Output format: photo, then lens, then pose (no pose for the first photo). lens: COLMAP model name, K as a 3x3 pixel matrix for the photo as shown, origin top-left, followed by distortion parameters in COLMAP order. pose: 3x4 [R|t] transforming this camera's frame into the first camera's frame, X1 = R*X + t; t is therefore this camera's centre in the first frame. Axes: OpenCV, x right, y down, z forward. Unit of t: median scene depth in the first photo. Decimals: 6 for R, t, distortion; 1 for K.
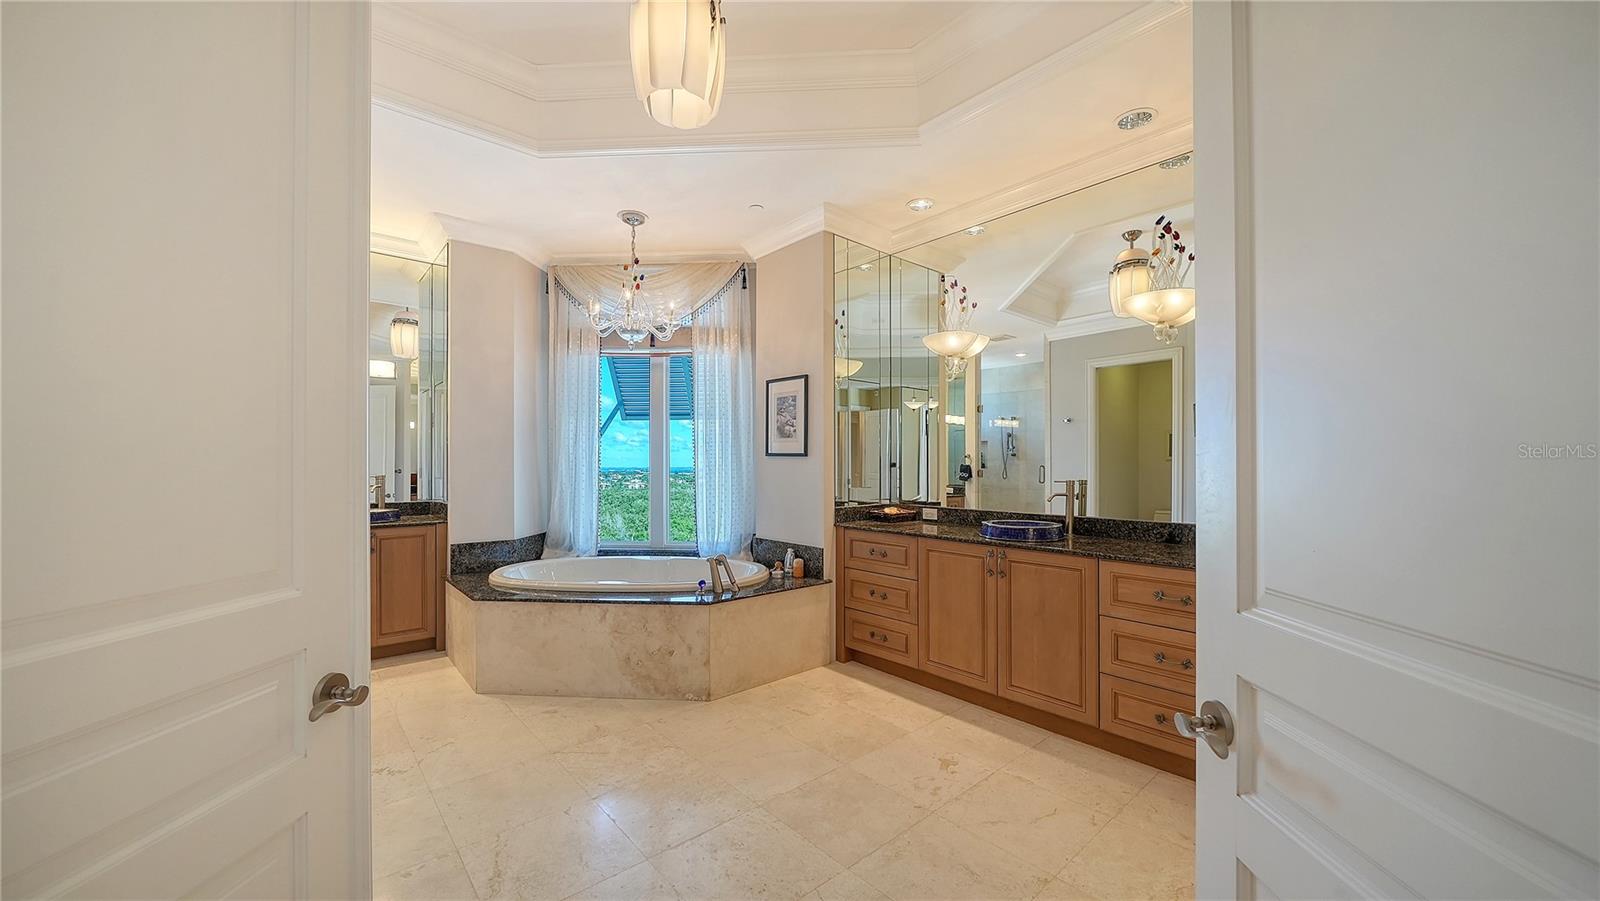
lens RADIAL K [[624.5, 0, 800.8], [0, 624.5, 456.6], [0, 0, 1]] dist [-0.001329, -0.000014]
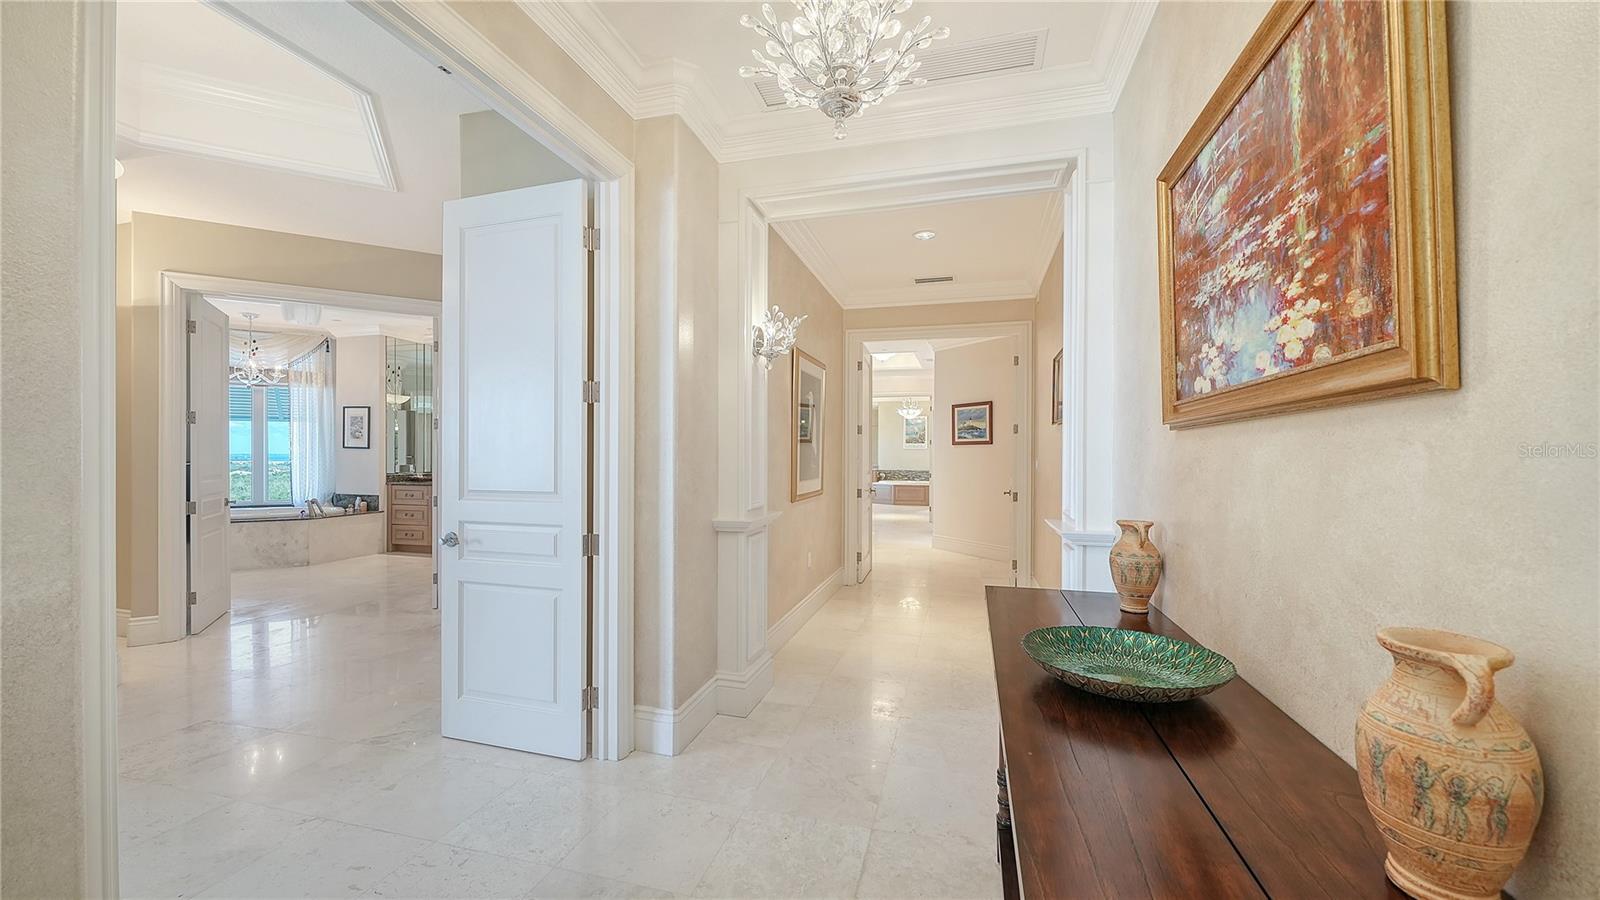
lens RADIAL K [[591.9, 0, 804.3], [0, 591.9, 454.5], [0, 0, 1]] dist [-0.010208, -0.000061]
pose [[0.820653, 0.003896, 0.571413, 0.072193], [-0.013275, 0.999837, 0.012248, -0.022475], [-0.571272, -0.017637, 0.820571, -1.243044]]
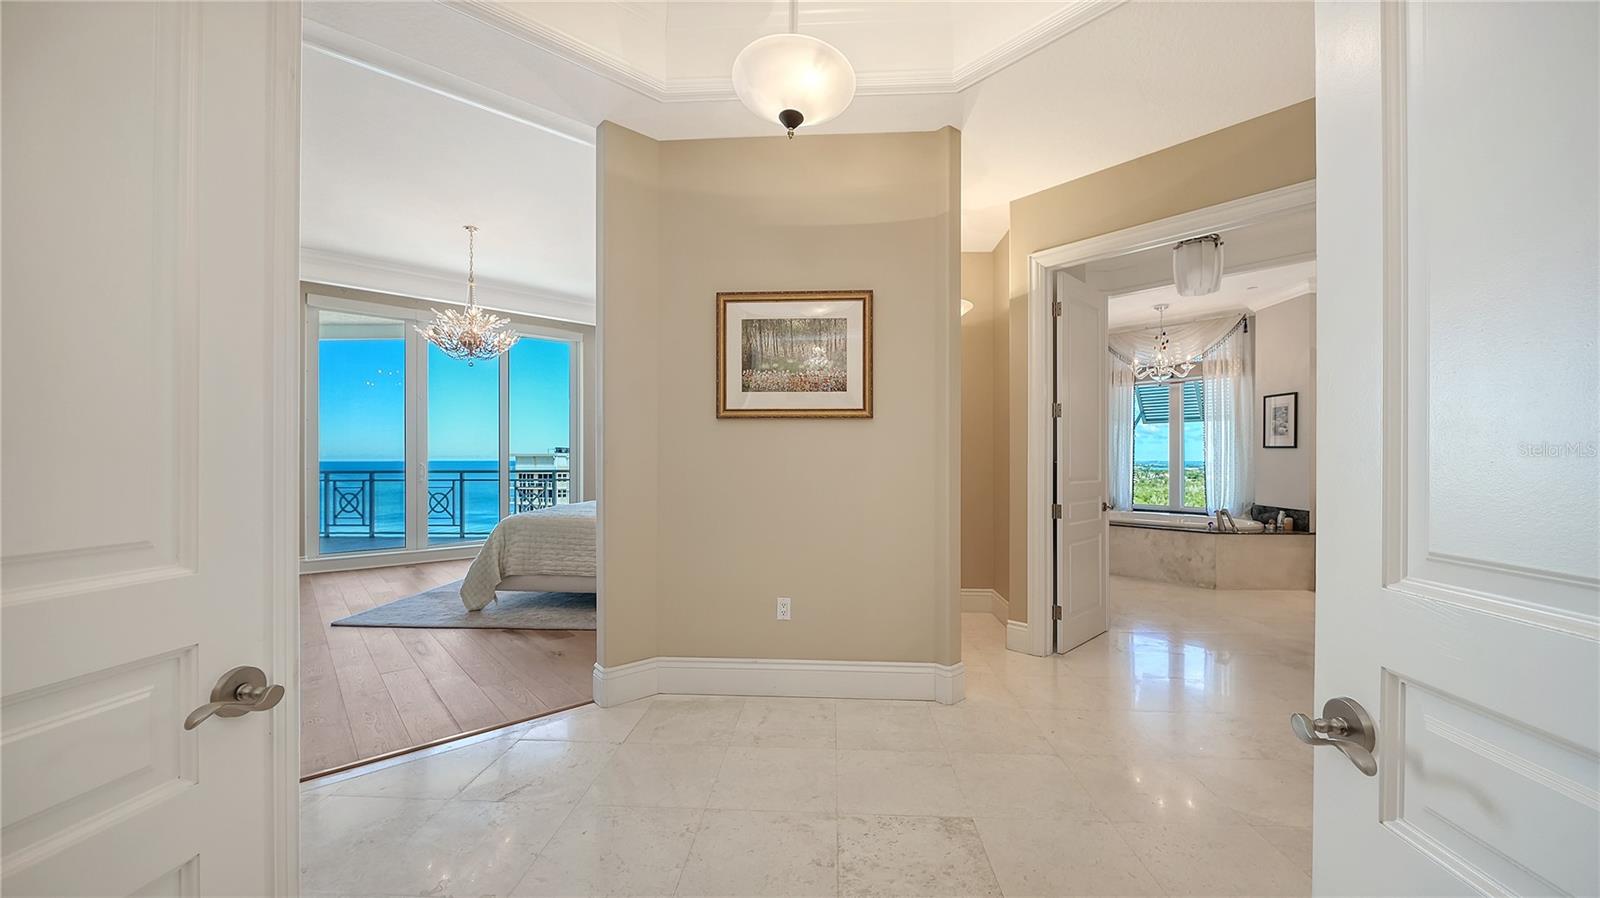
lens RADIAL K [[591.9, 0, 798.9], [0, 591.9, 464.1], [0, 0, 1]] dist [-0.010208, -0.000061]
pose [[0.720998, 0.005143, -0.692918, 0.120713], [0.009956, 0.999792, 0.017780, 0.001303], [0.692865, -0.019719, 0.720797, -0.779640]]
